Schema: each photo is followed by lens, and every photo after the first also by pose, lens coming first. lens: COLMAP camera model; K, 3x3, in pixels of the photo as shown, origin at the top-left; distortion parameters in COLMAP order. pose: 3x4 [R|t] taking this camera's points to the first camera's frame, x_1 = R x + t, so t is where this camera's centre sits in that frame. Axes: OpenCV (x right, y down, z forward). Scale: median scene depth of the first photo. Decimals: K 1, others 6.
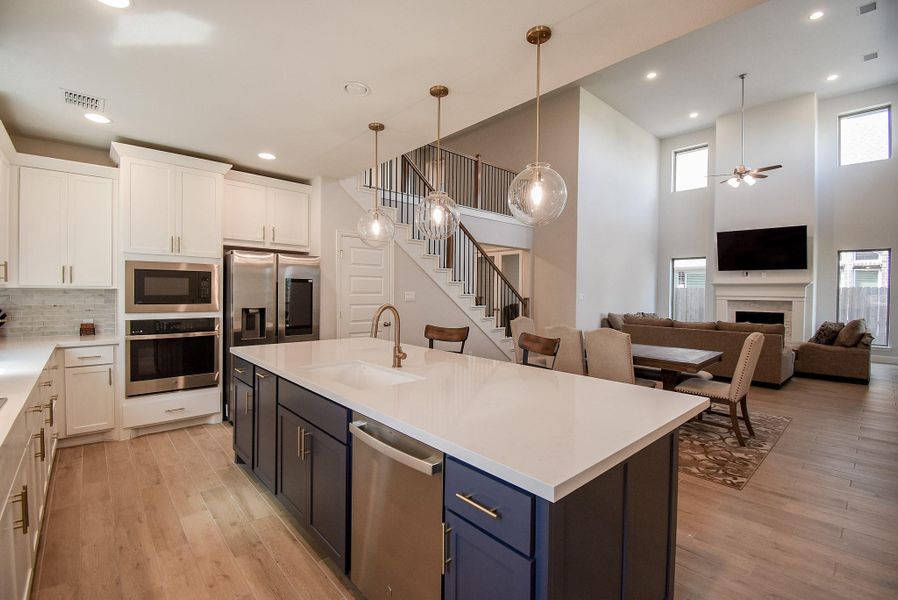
lens RADIAL K [[398.8, 0, 447.8], [0, 398.8, 295.9], [0, 0, 1]] dist [0.013609, -0.020562]
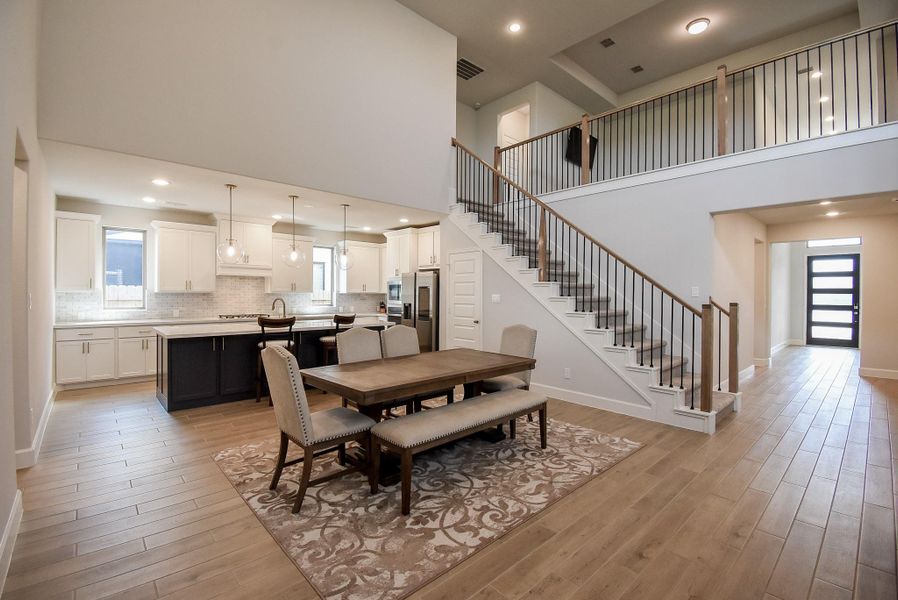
lens RADIAL K [[398.8, 0, 447.8], [0, 398.8, 295.9], [0, 0, 1]] dist [0.013609, -0.020562]
pose [[-0.002508, -0.007013, -0.999972, 0.658904], [-0.017323, 0.999826, -0.006968, 0.002931], [0.999847, 0.017305, -0.002629, 0.581739]]
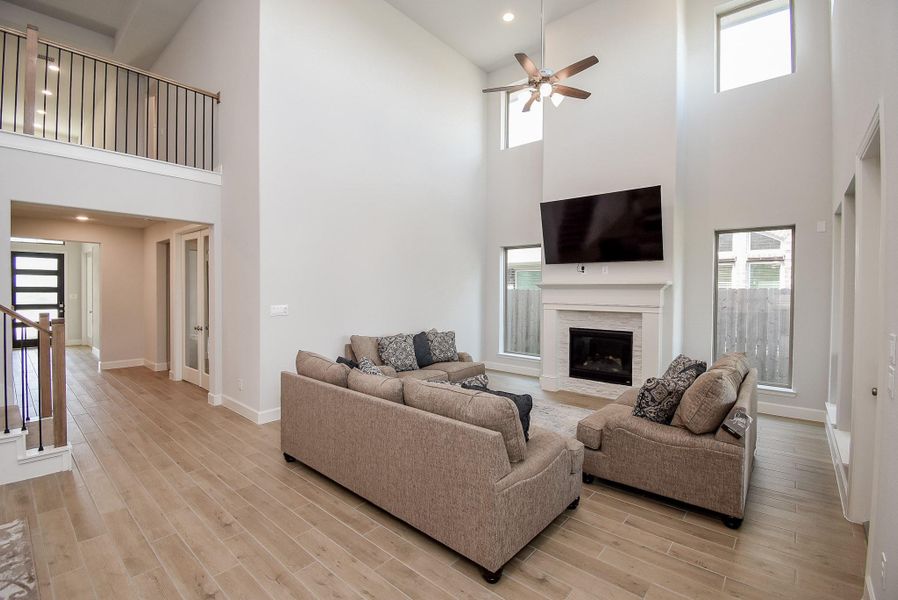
lens RADIAL K [[398.8, 0, 447.8], [0, 398.8, 295.9], [0, 0, 1]] dist [0.013609, -0.020562]
pose [[0.992535, -0.006290, 0.121801, 0.516273], [0.006024, 0.999979, 0.002549, -0.017012], [-0.121815, -0.001796, 0.992551, 0.450415]]
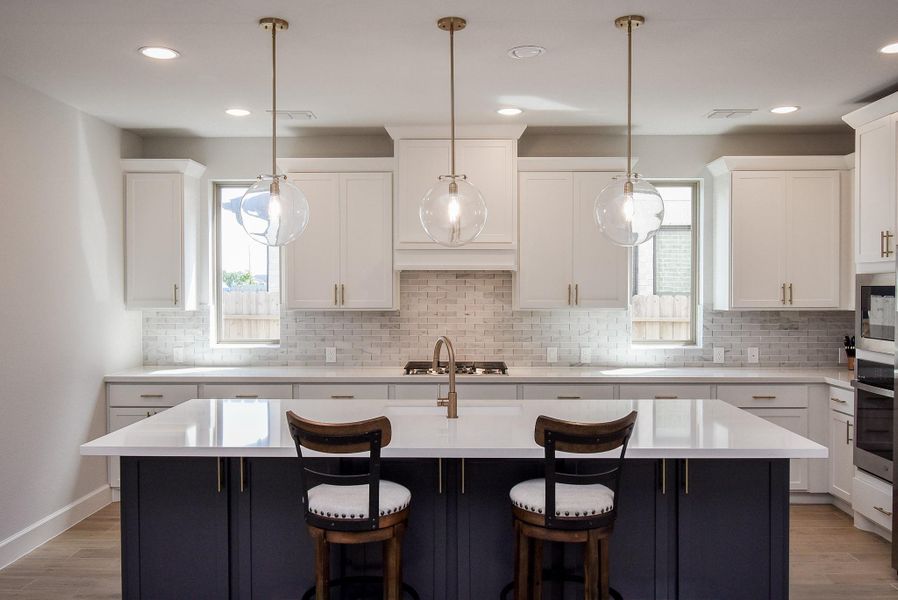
lens RADIAL K [[741.1, 0, 459.0], [0, 741.1, 301.5], [0, 0, 1]] dist [0.041115, -0.106541]
pose [[-0.688438, 0.001122, -0.725294, 0.273650], [-0.016246, 0.999724, 0.016967, -0.022026], [0.725113, 0.023464, -0.688230, 0.597683]]
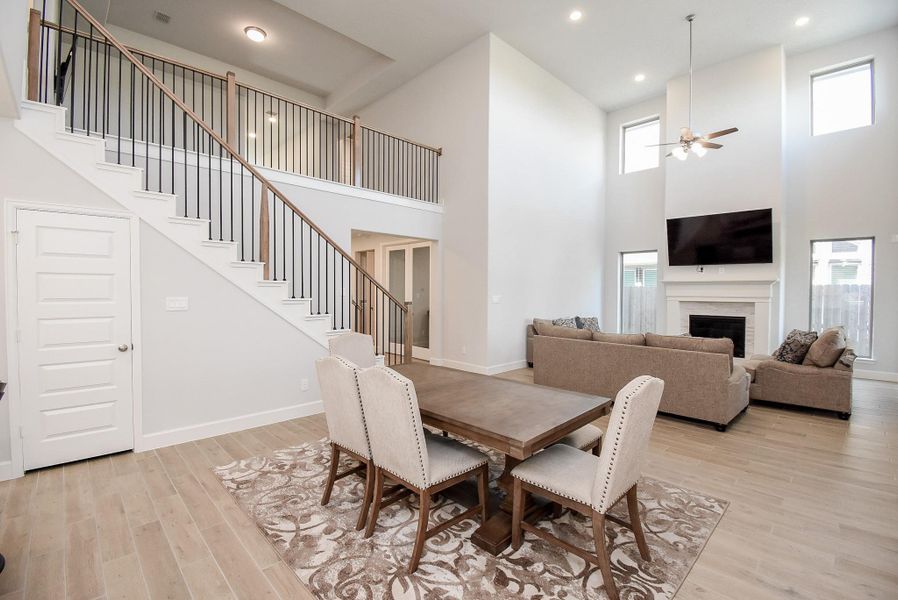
lens RADIAL K [[398.8, 0, 447.8], [0, 398.8, 295.9], [0, 0, 1]] dist [0.013609, -0.020562]
pose [[0.999468, -0.006284, 0.032014, 0.221905], [0.006179, 0.999975, 0.003371, -0.007332], [-0.032035, -0.003171, 0.999482, 0.215465]]
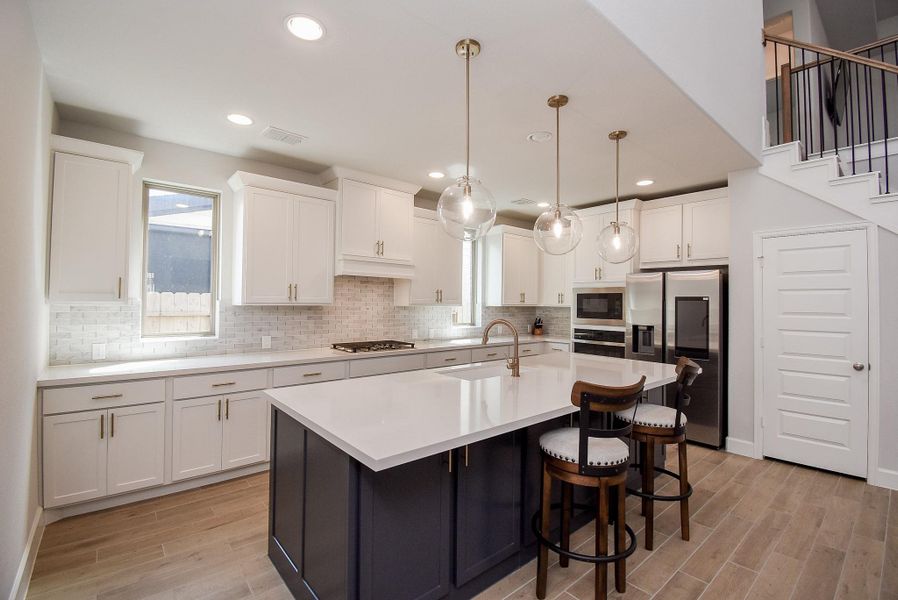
lens RADIAL K [[398.8, 0, 447.8], [0, 398.8, 295.9], [0, 0, 1]] dist [0.013609, -0.020562]
pose [[-0.035304, -0.029242, -0.998949, 0.298305], [-0.023511, 0.999319, -0.028422, -0.002746], [0.999100, 0.022483, -0.035967, 0.250661]]
